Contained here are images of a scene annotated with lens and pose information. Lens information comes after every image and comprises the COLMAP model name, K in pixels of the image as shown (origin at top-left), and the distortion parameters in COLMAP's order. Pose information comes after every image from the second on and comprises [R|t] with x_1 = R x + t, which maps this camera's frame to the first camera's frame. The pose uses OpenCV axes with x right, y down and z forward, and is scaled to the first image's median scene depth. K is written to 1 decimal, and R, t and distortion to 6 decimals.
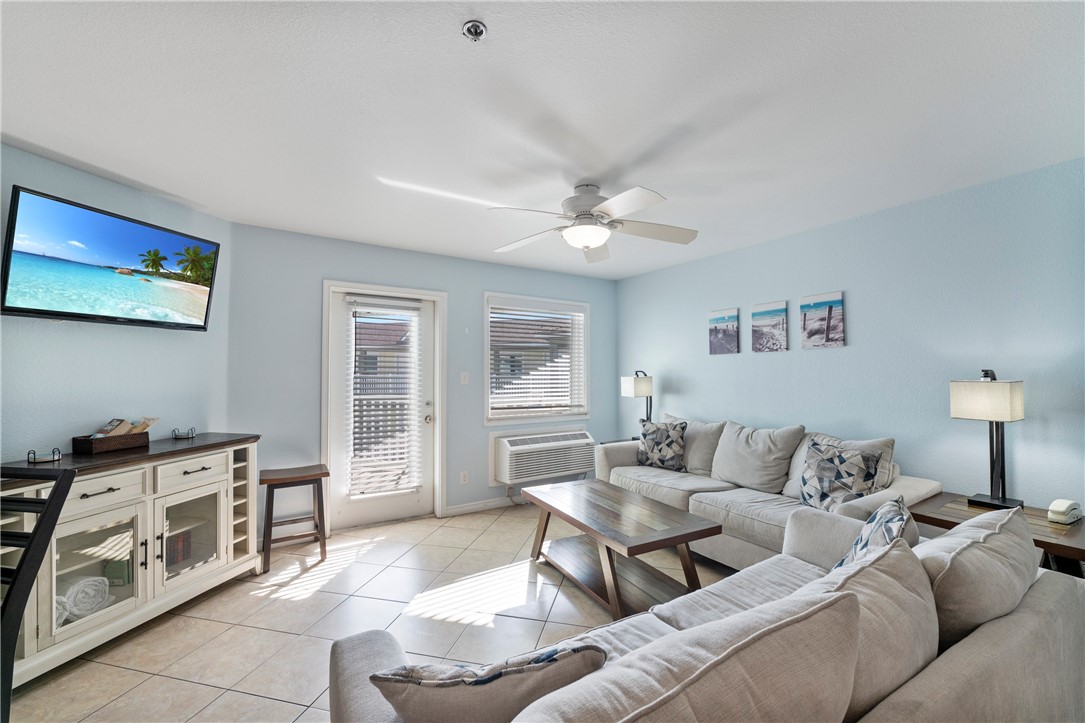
lens RADIAL K [[443.4, 0, 544.8], [0, 443.4, 358.9], [0, 0, 1]] dist [0.007855, 0.000336]
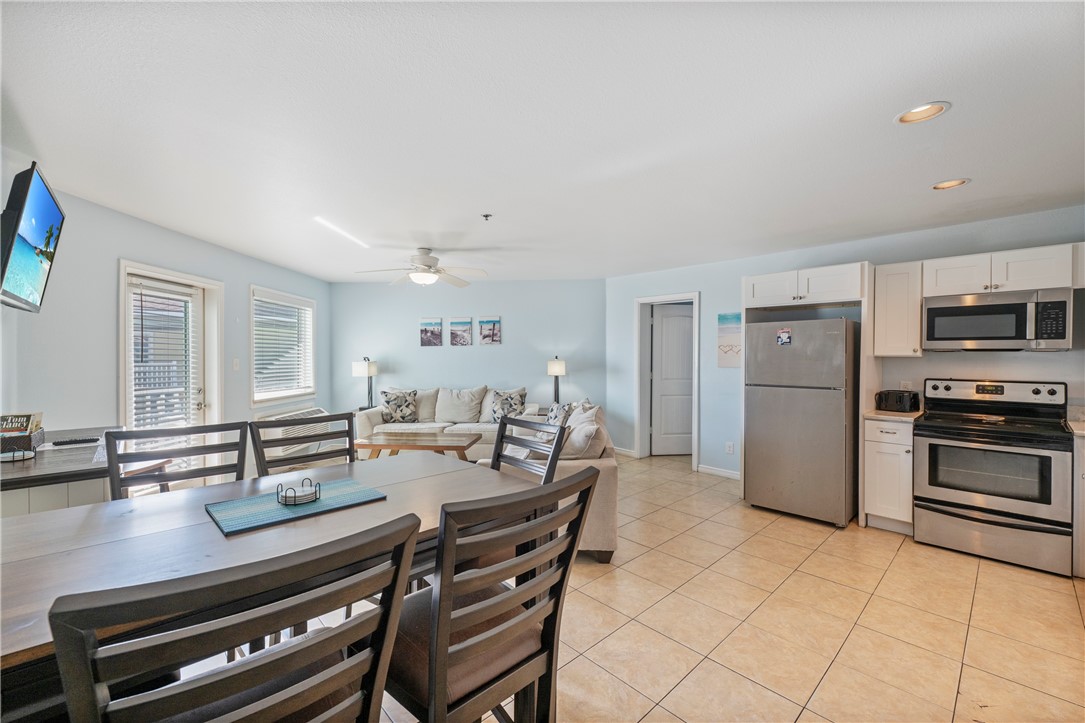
lens RADIAL K [[443.4, 0, 544.8], [0, 443.4, 358.9], [0, 0, 1]] dist [0.007855, 0.000336]
pose [[0.559192, -0.007181, 0.829007, -0.851436], [-0.019466, 0.999573, 0.021789, -0.010124], [-0.828809, -0.028322, 0.558814, -0.269353]]
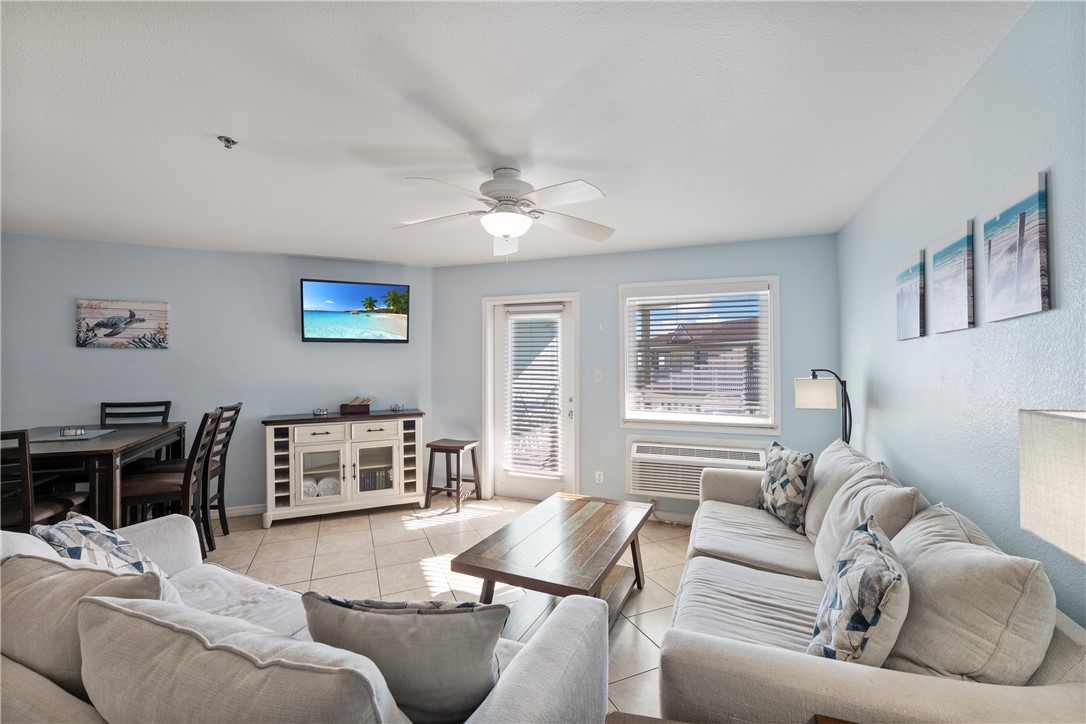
lens RADIAL K [[452.2, 0, 555.4], [0, 452.2, 363.3], [0, 0, 1]] dist [0.000929, 0.000067]
pose [[0.605361, -0.006014, -0.795928, 0.727691], [0.022421, 0.999703, 0.009499, 0.004152], [0.795635, -0.023596, 0.605316, 0.414651]]
